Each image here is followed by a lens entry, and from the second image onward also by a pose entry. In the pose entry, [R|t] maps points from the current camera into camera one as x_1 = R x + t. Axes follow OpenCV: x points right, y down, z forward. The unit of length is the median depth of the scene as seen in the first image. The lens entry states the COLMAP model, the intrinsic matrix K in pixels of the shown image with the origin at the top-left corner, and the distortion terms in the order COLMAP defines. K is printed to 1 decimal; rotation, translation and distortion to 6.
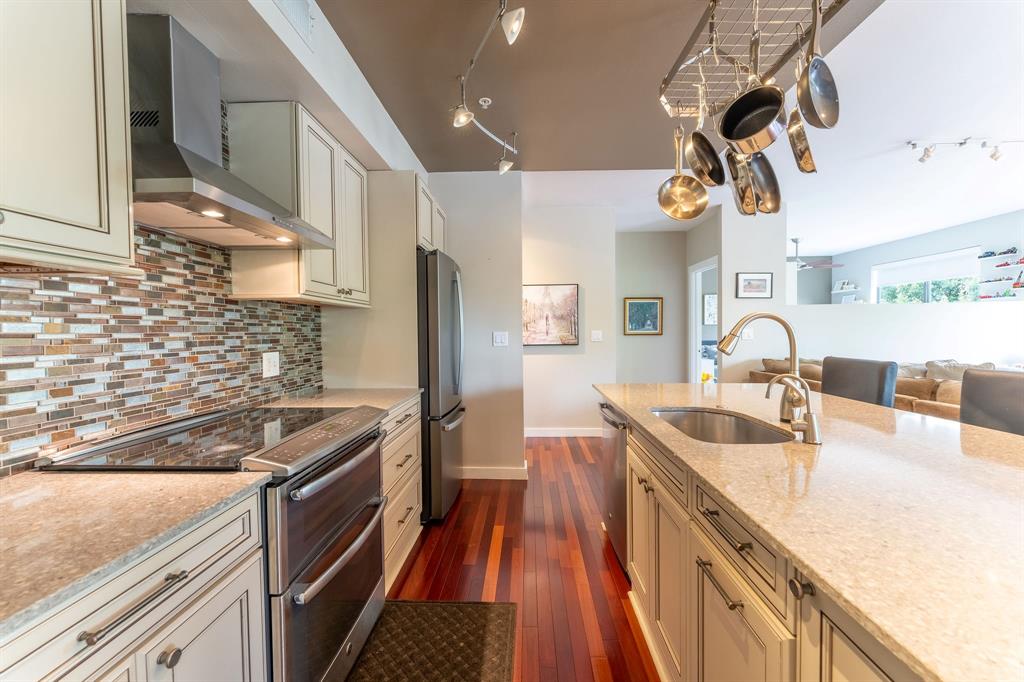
lens RADIAL K [[410.2, 0, 515.8], [0, 410.2, 341.5], [0, 0, 1]] dist [-0.003728, -0.000609]
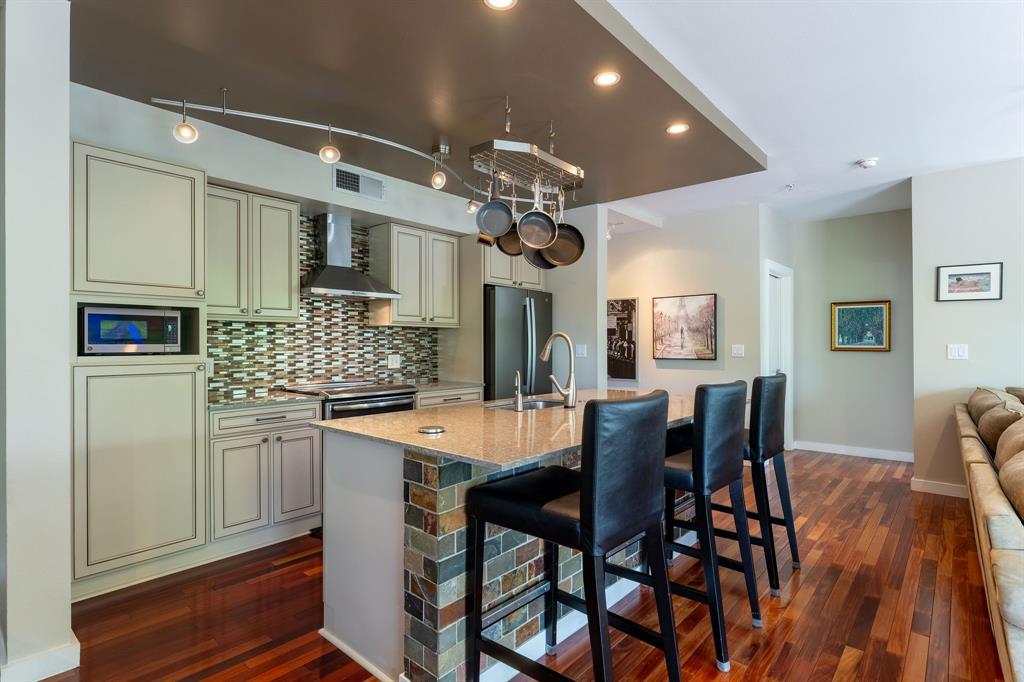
lens RADIAL K [[510.7, 0, 514.7], [0, 510.7, 342.0], [0, 0, 1]] dist [0.001645, -0.000113]
pose [[0.773759, 0.006574, -0.633445, 1.649045], [-0.023630, 0.999550, -0.018491, -0.000036], [0.633039, 0.029276, 0.773566, -0.529649]]
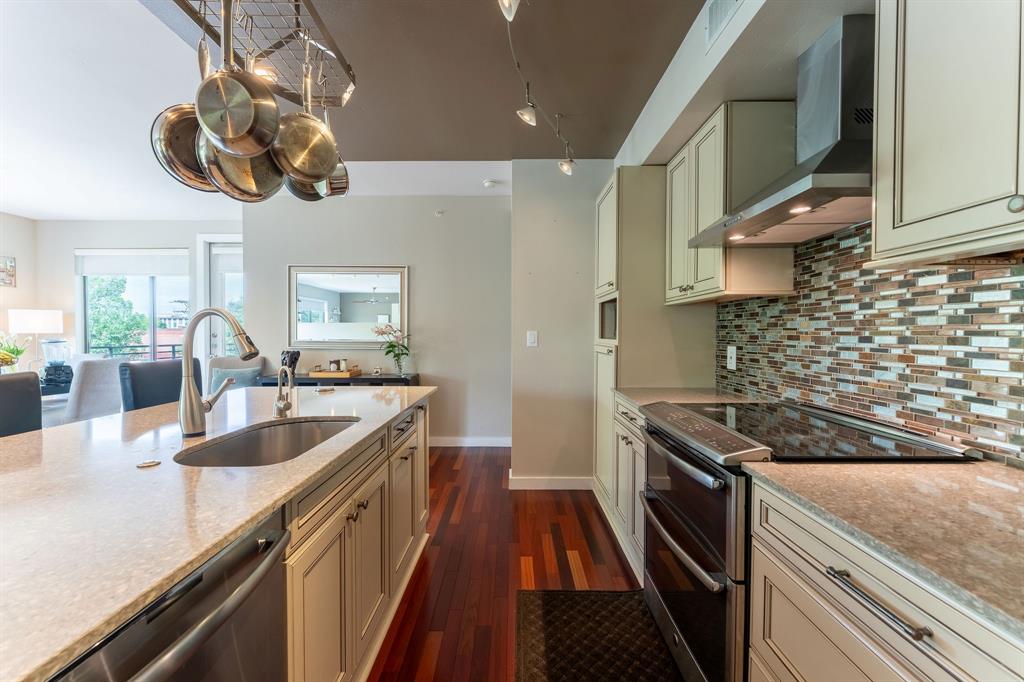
lens RADIAL K [[410.2, 0, 511.3], [0, 410.2, 341.1], [0, 0, 1]] dist [-0.003728, -0.000609]
pose [[-0.999511, 0.014572, -0.027650, 0.018468], [0.013229, 0.998751, 0.048181, -0.042809], [0.028317, 0.047792, -0.998456, 1.849995]]
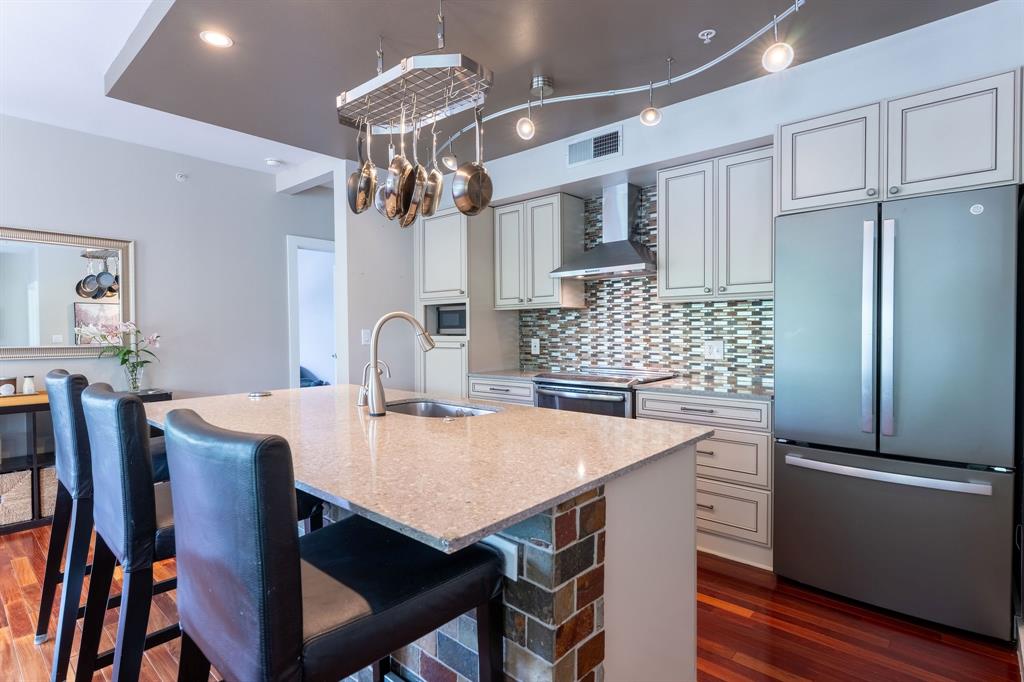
lens RADIAL K [[510.7, 0, 516.1], [0, 510.7, 345.4], [0, 0, 1]] dist [0.001645, -0.000113]
pose [[-0.633343, 0.044736, -0.772577, 1.440476], [-0.003146, 0.998171, 0.060378, -0.074638], [0.773865, 0.040670, -0.632043, 2.083168]]
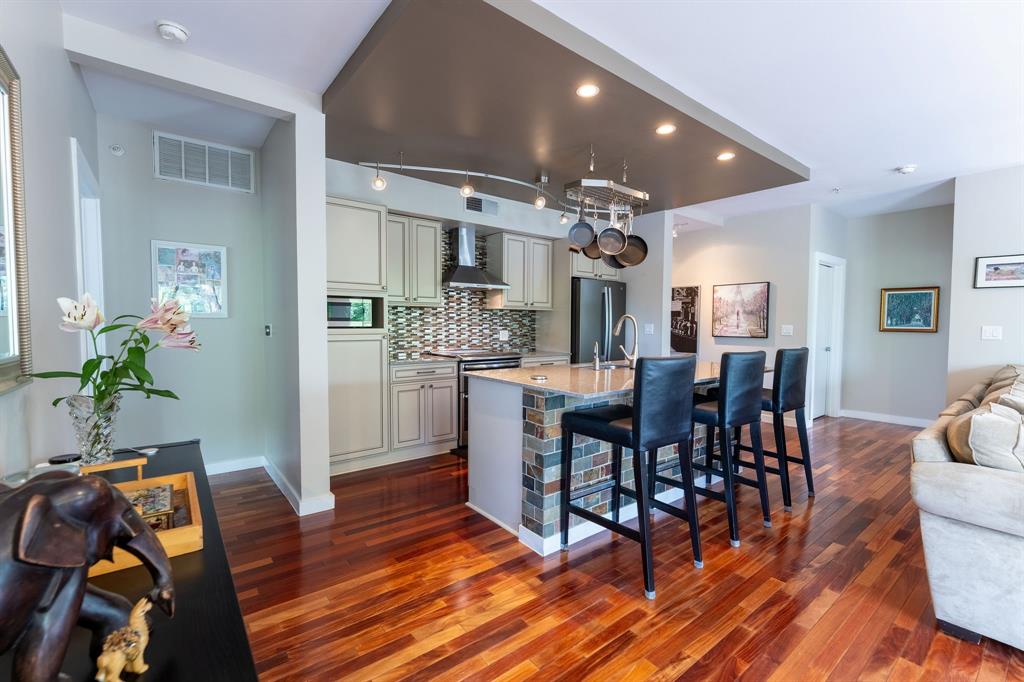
lens RADIAL K [[444.8, 0, 514.9], [0, 444.8, 341.8], [0, 0, 1]] dist [-0.000871, 0.000071]
pose [[0.646759, 0.046330, -0.761286, 1.934561], [-0.033451, 0.998916, 0.032374, 0.009333], [0.761961, 0.004527, 0.647608, -0.862975]]
